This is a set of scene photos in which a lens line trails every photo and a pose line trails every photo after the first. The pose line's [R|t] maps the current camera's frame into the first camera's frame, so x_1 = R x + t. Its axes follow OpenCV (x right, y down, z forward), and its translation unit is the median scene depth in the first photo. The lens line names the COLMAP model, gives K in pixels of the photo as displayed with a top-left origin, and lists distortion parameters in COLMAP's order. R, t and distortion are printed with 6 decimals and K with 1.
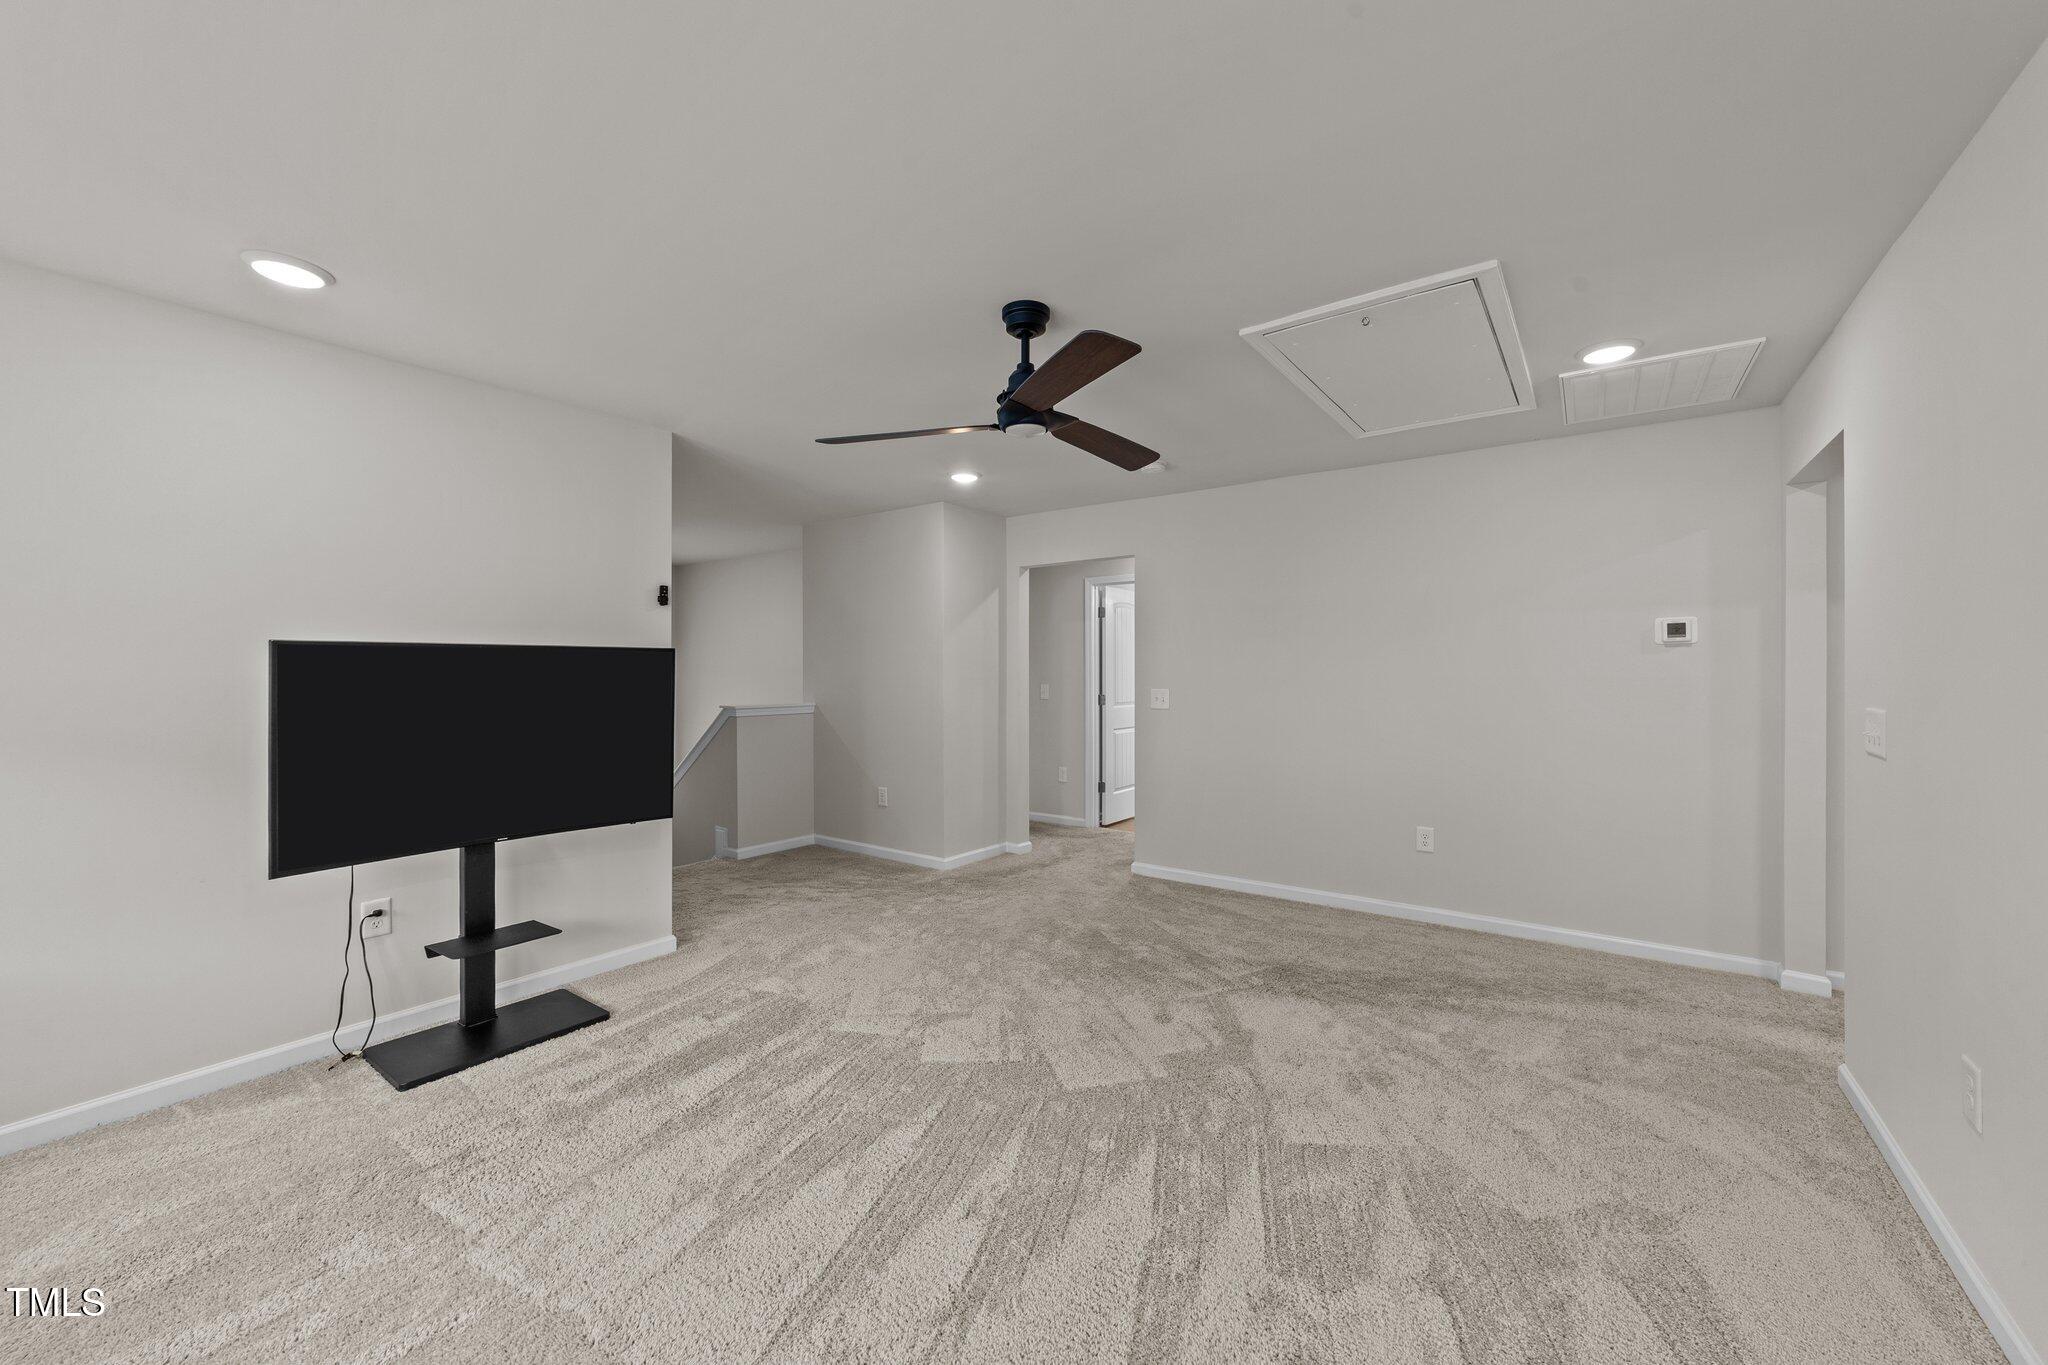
lens RADIAL K [[827.4, 0, 1014.1], [0, 827.4, 676.6], [0, 0, 1]] dist [0.018242, -0.000188]
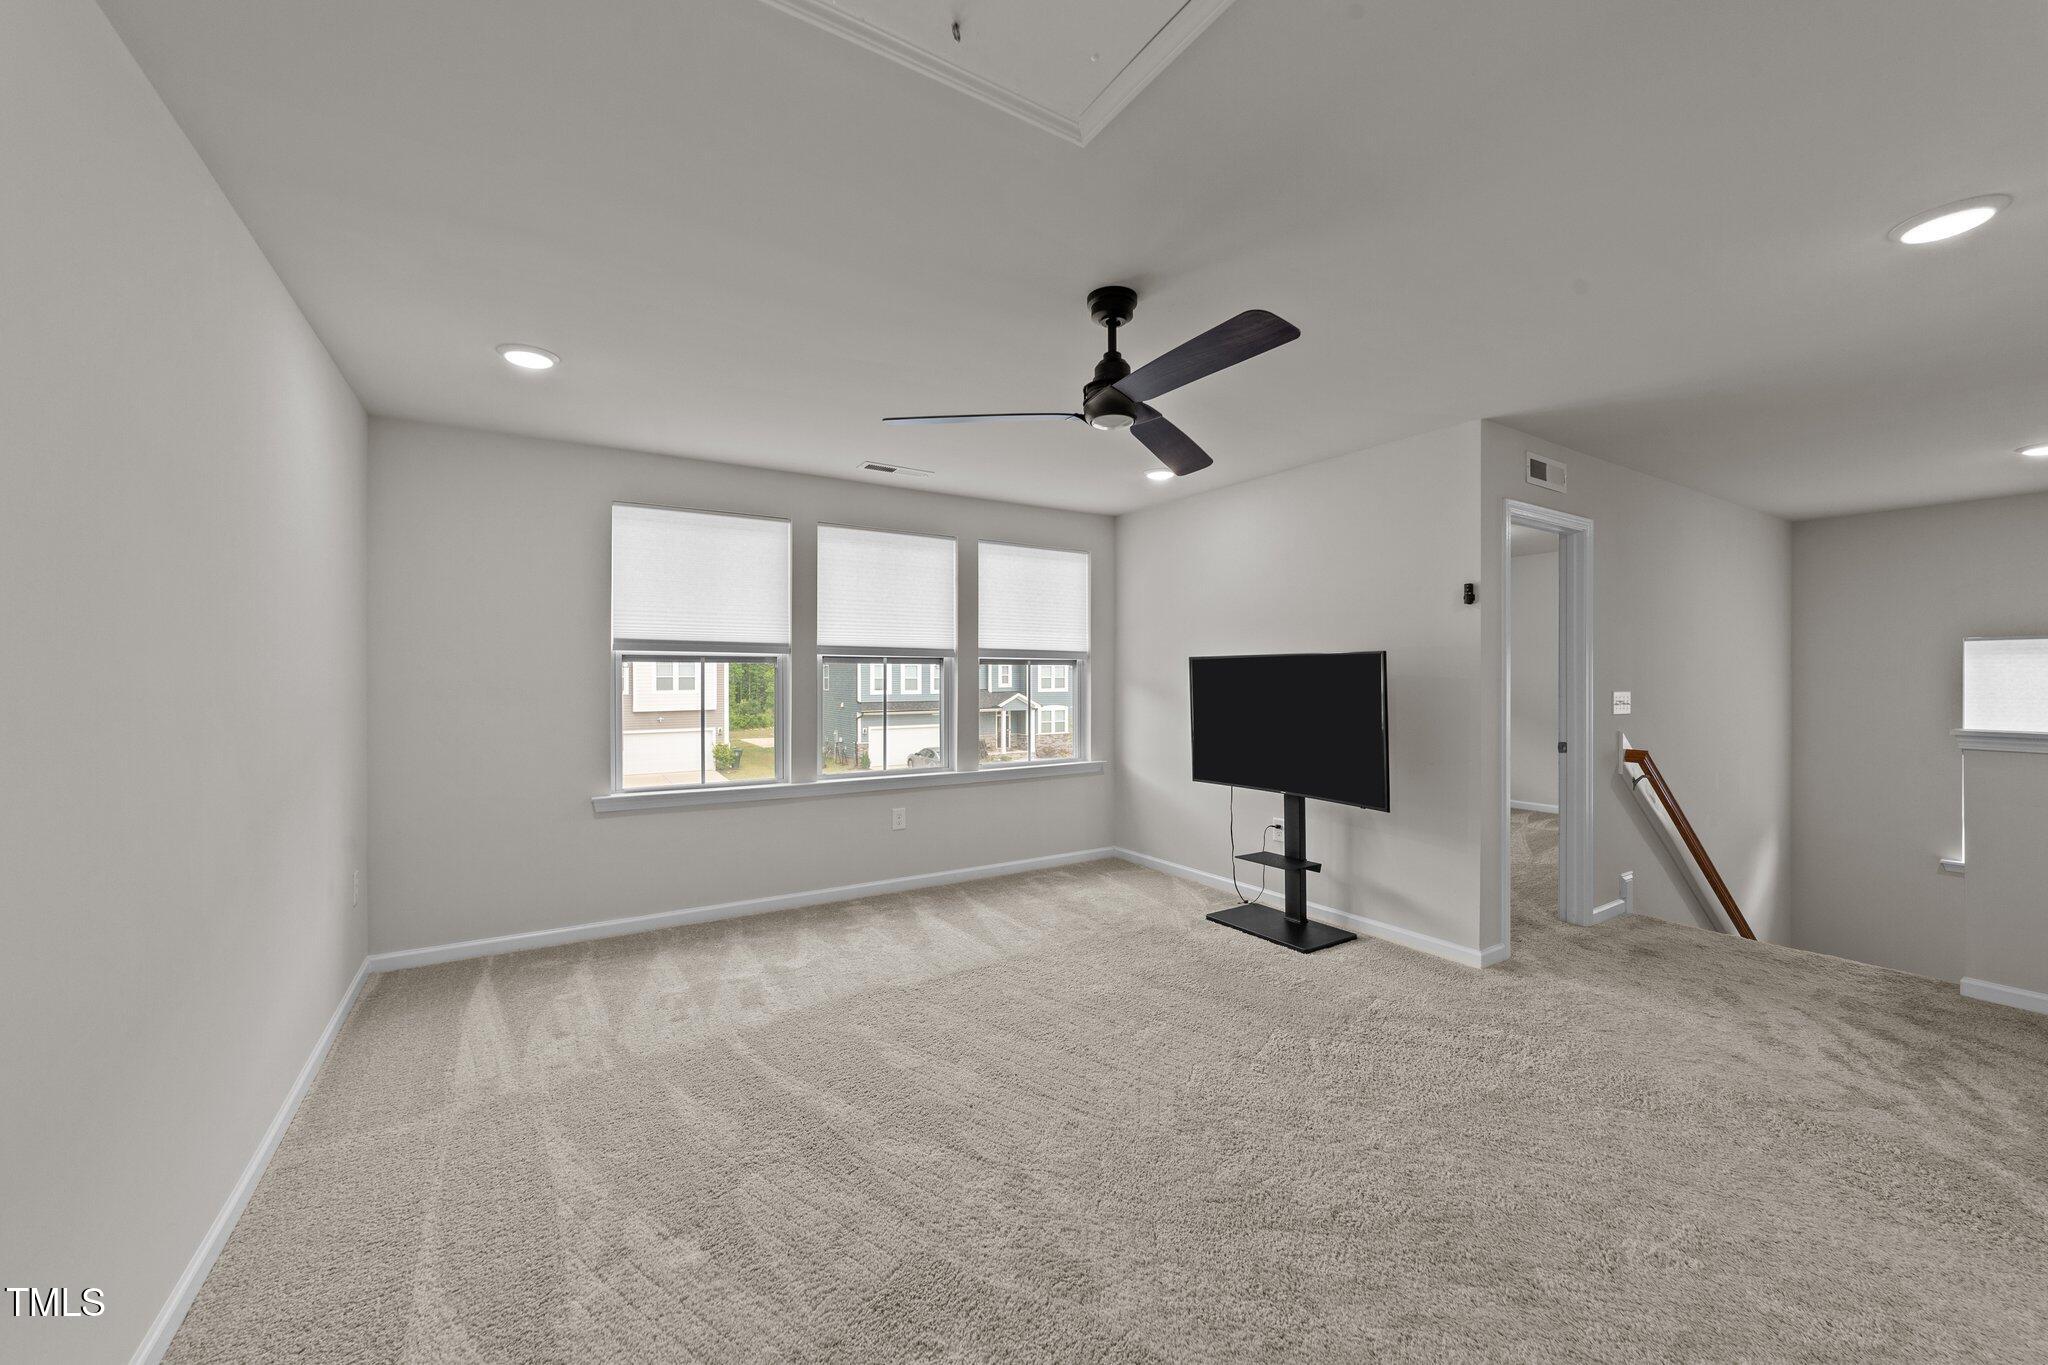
lens RADIAL K [[791.5, 0, 1035.1], [0, 791.5, 673.5], [0, 0, 1]] dist [-0.002598, 0.004136]
pose [[-0.363022, -0.003084, -0.931775, 0.780076], [-0.003732, 0.999991, -0.001856, -0.000019], [0.931773, 0.002803, -0.363031, 1.098630]]
